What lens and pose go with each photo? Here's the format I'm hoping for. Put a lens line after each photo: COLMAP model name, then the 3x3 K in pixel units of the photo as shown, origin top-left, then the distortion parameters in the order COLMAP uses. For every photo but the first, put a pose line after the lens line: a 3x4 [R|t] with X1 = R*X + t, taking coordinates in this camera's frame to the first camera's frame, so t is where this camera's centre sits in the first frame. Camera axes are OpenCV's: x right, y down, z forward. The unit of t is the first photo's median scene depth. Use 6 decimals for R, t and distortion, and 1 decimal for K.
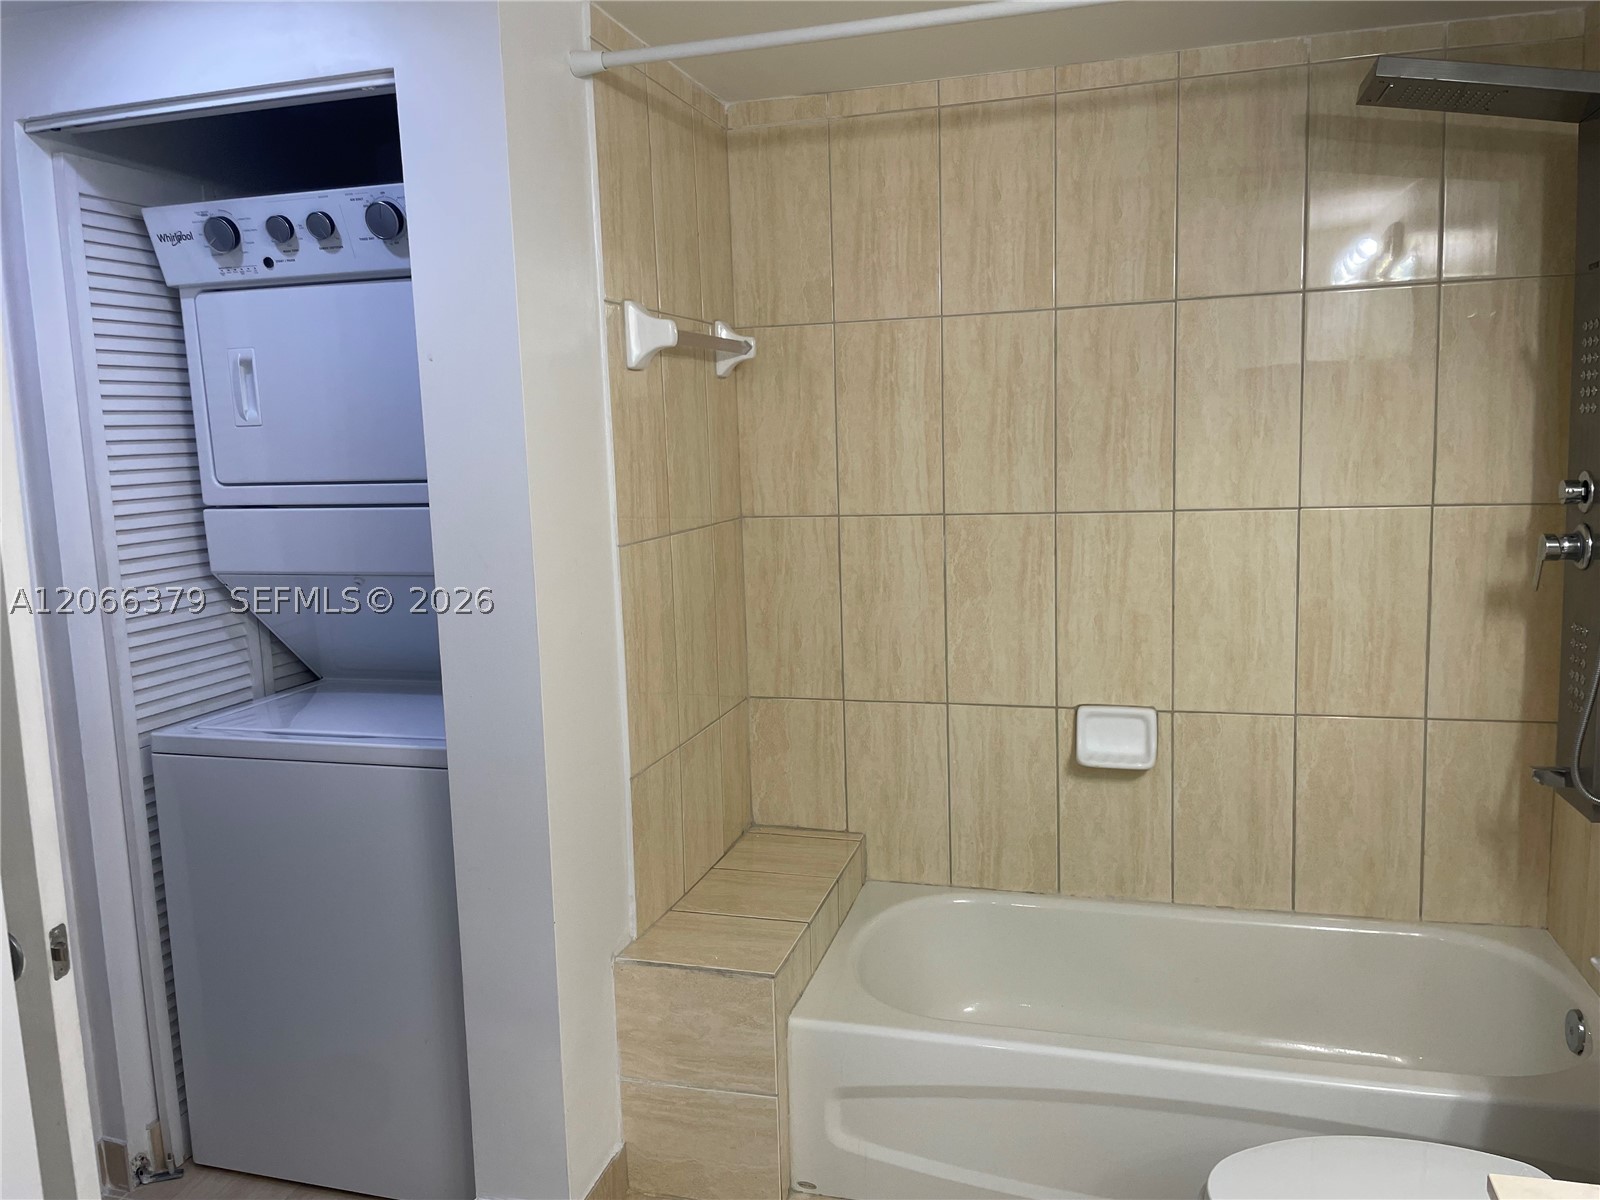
lens RADIAL K [[1199.9, 0, 800.0], [0, 1199.9, 600.0], [0, 0, 1]] dist [0.033586, -0.066605]
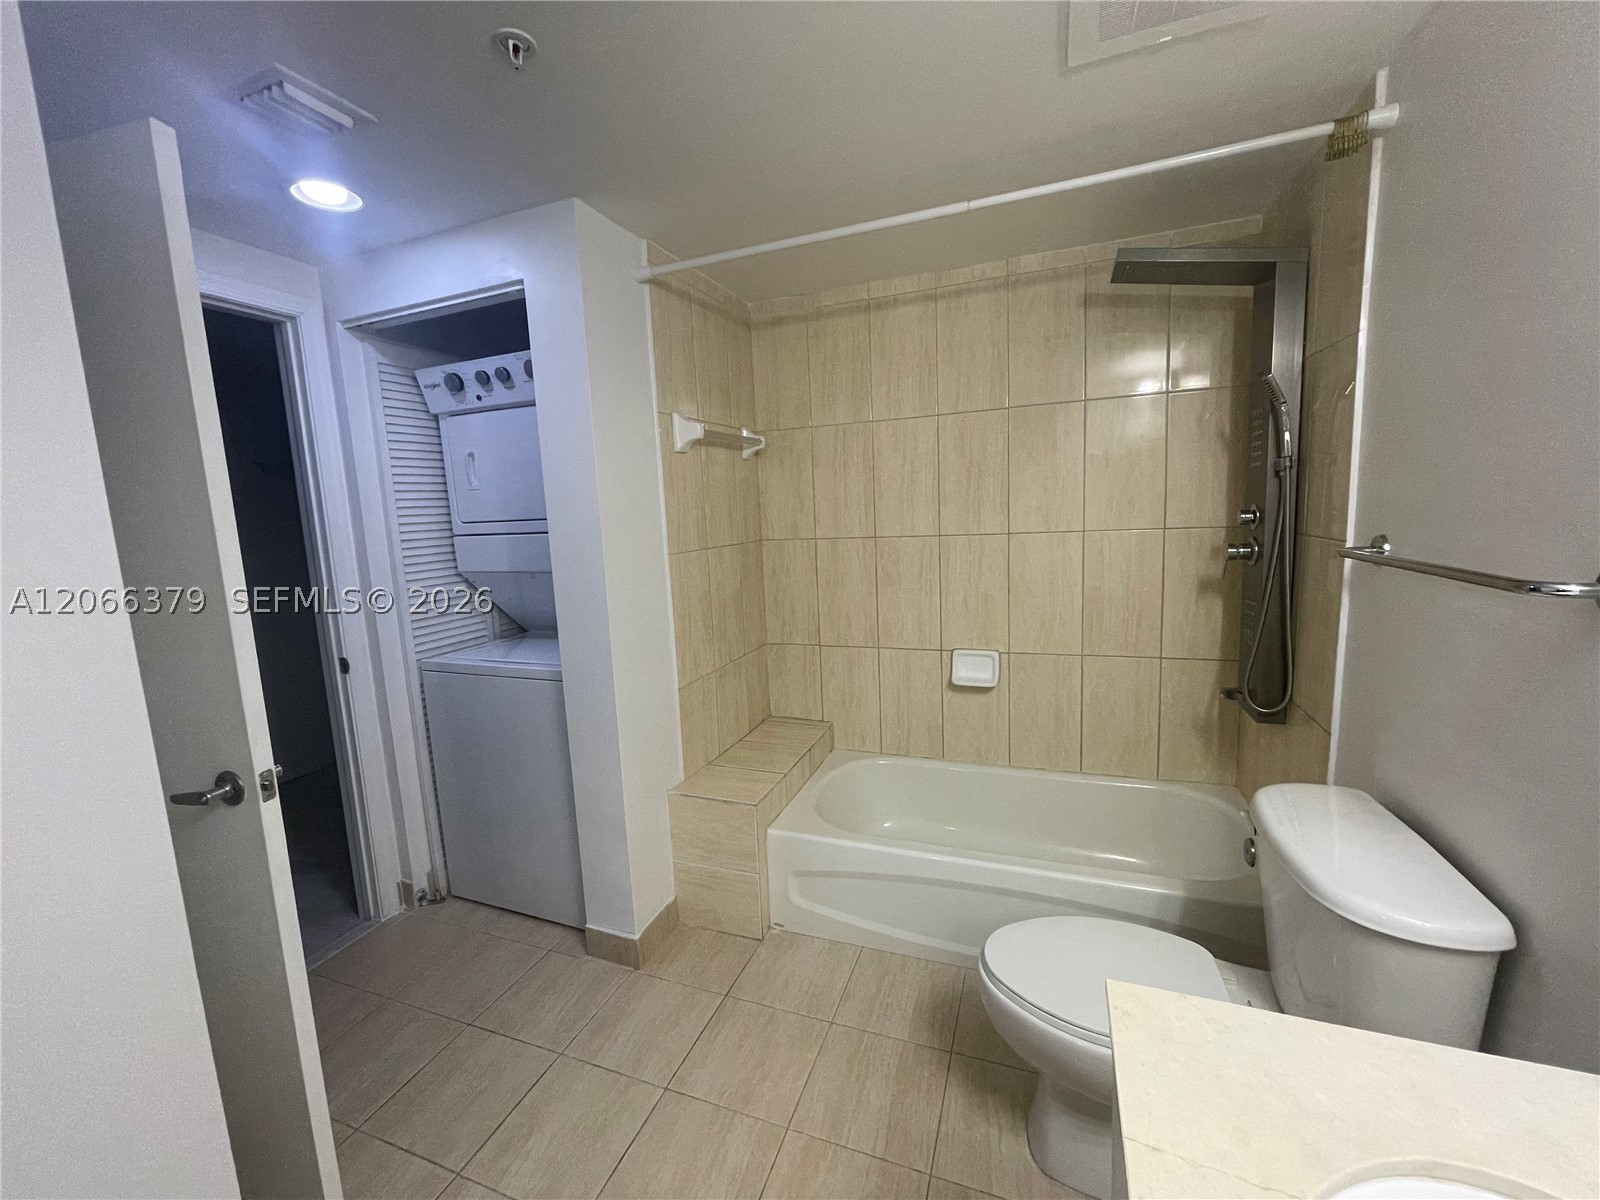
lens RADIAL K [[641.5, 0, 800.0], [0, 641.5, 600.0], [0, 0, 1]] dist [-0.024754, -0.000024]
pose [[0.996039, 0.000395, -0.088915, 0.107917], [0.000486, 0.999951, 0.009884, 0.010305], [0.088914, -0.009888, 0.995990, 0.090030]]
